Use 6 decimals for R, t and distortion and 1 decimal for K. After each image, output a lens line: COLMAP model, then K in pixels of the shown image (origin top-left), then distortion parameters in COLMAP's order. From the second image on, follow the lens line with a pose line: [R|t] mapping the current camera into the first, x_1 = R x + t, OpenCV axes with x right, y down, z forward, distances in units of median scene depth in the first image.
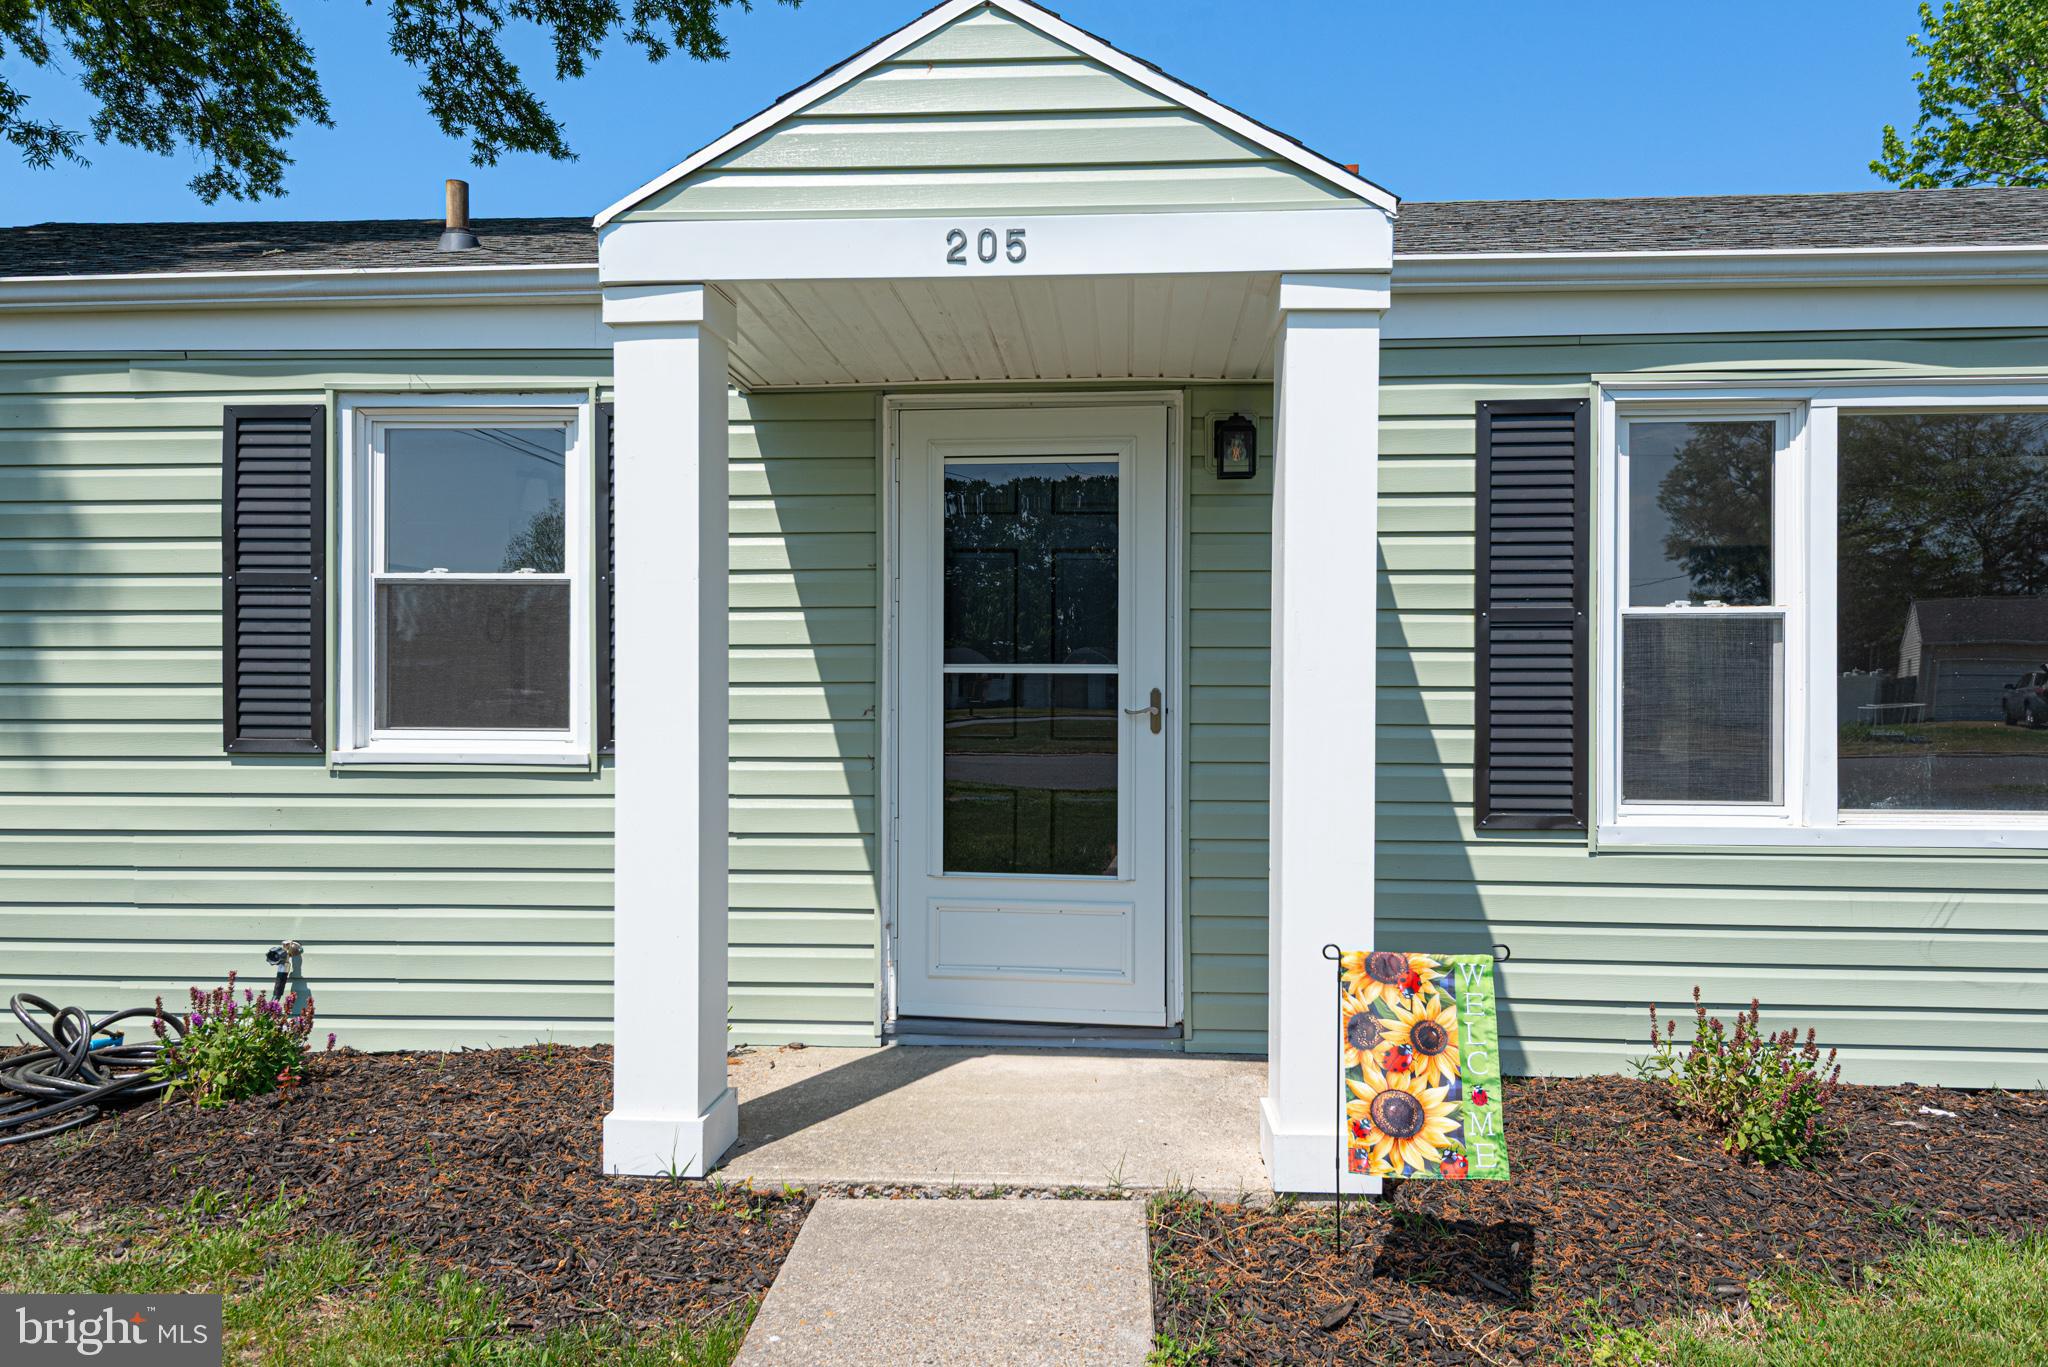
lens RADIAL K [[1291.0, 0, 1027.0], [0, 1291.0, 683.9], [0, 0, 1]] dist [0.006282, 0.000522]
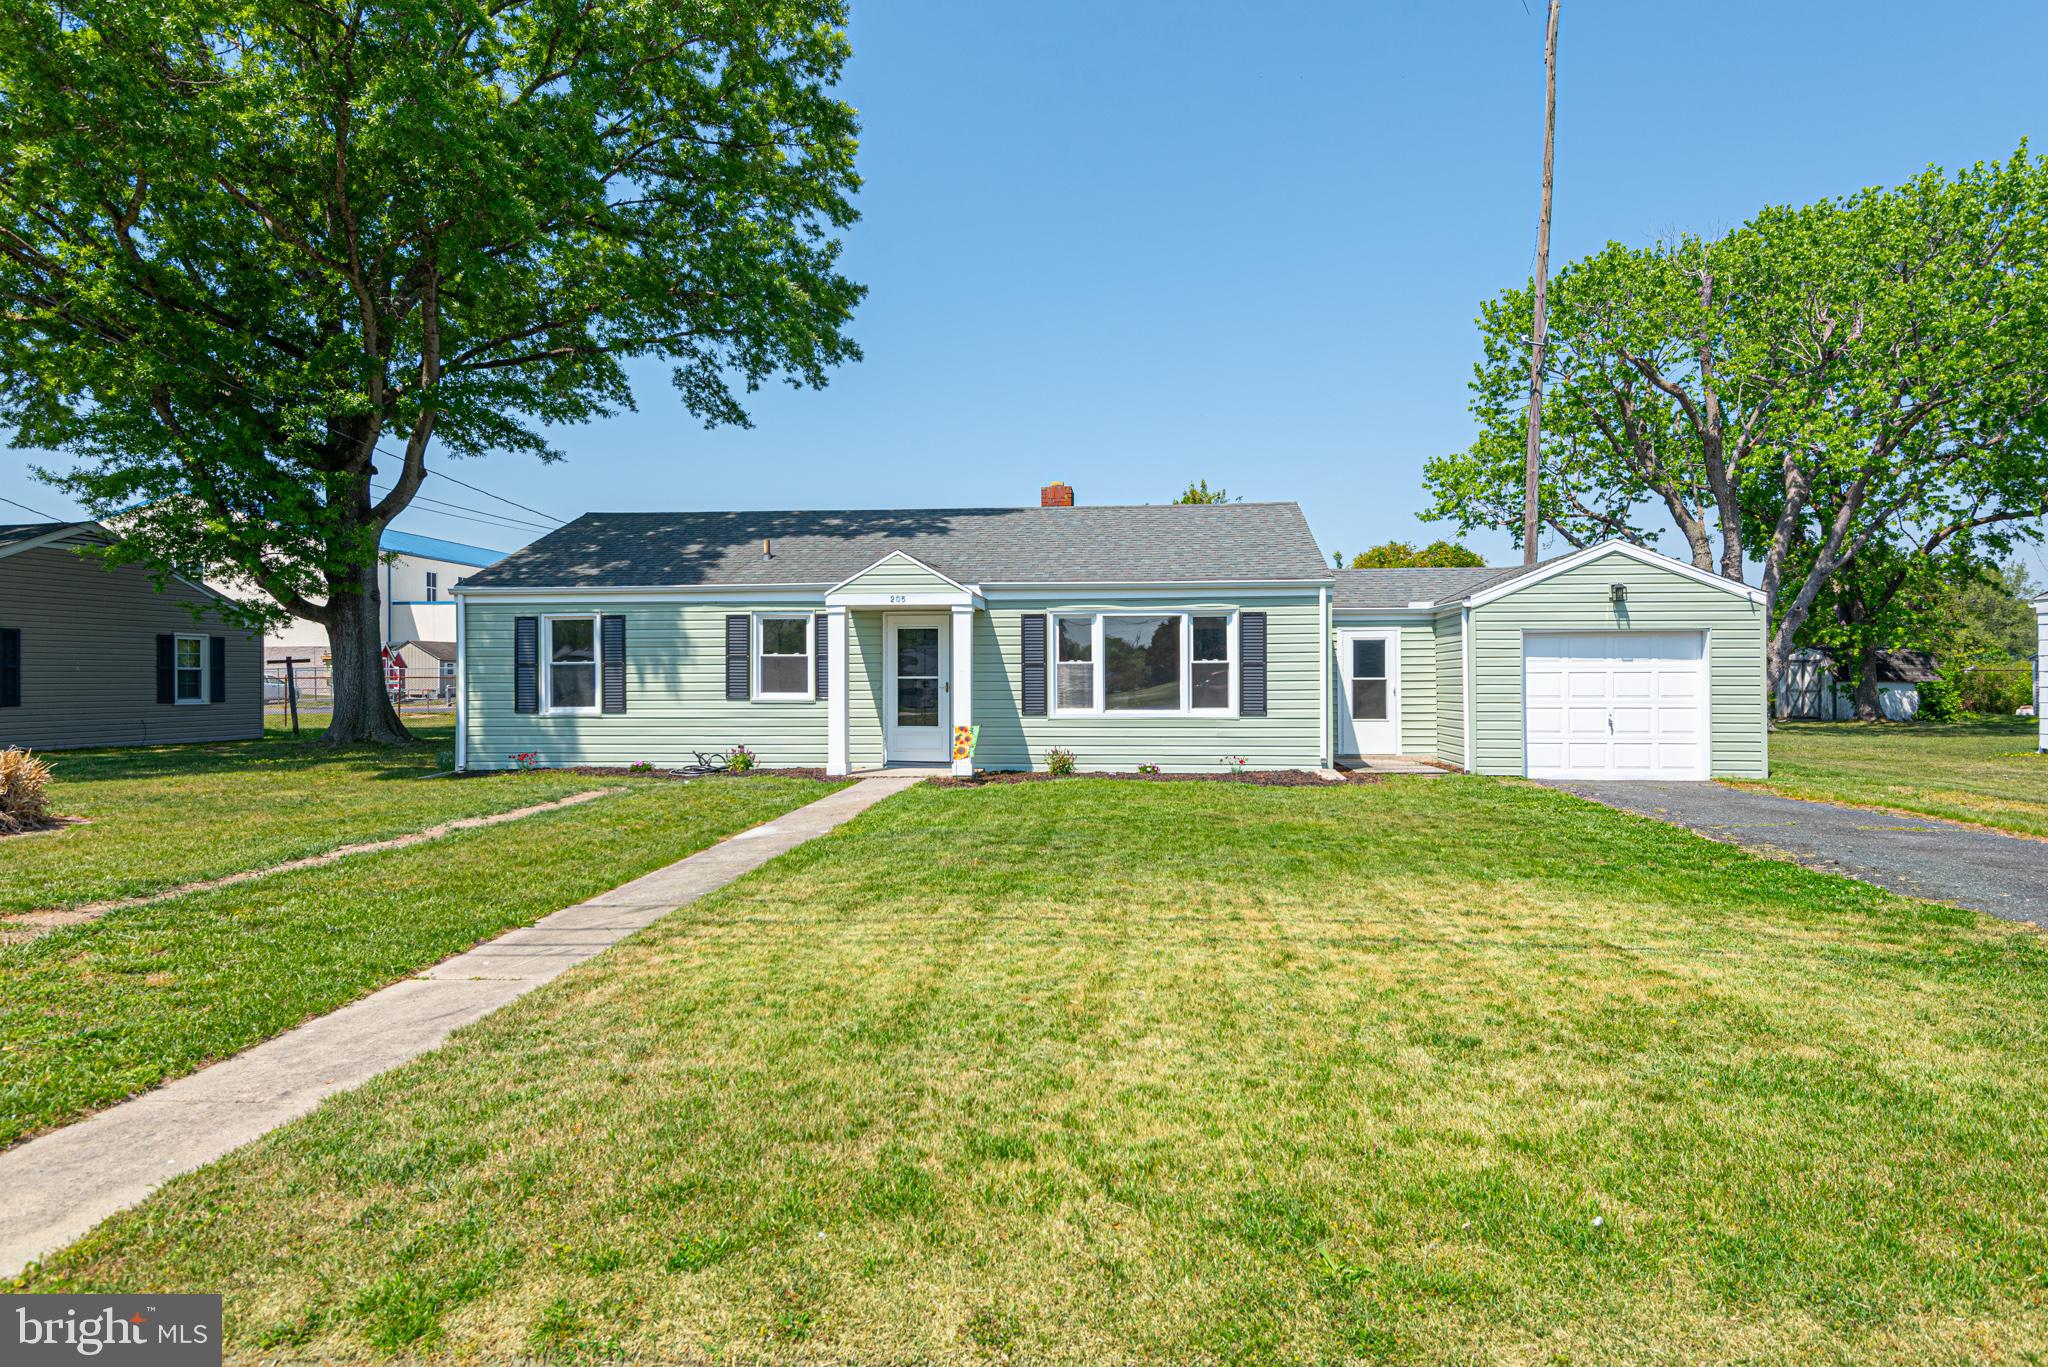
lens RADIAL K [[1184.7, 0, 1021.4], [0, 1184.7, 680.2], [0, 0, 1]] dist [-0.001639, -0.000032]
pose [[0.999019, -0.004889, -0.044012, 0.489759], [0.004634, 0.999972, -0.005898, 0.021312], [0.044039, 0.005688, 0.999014, -2.735555]]
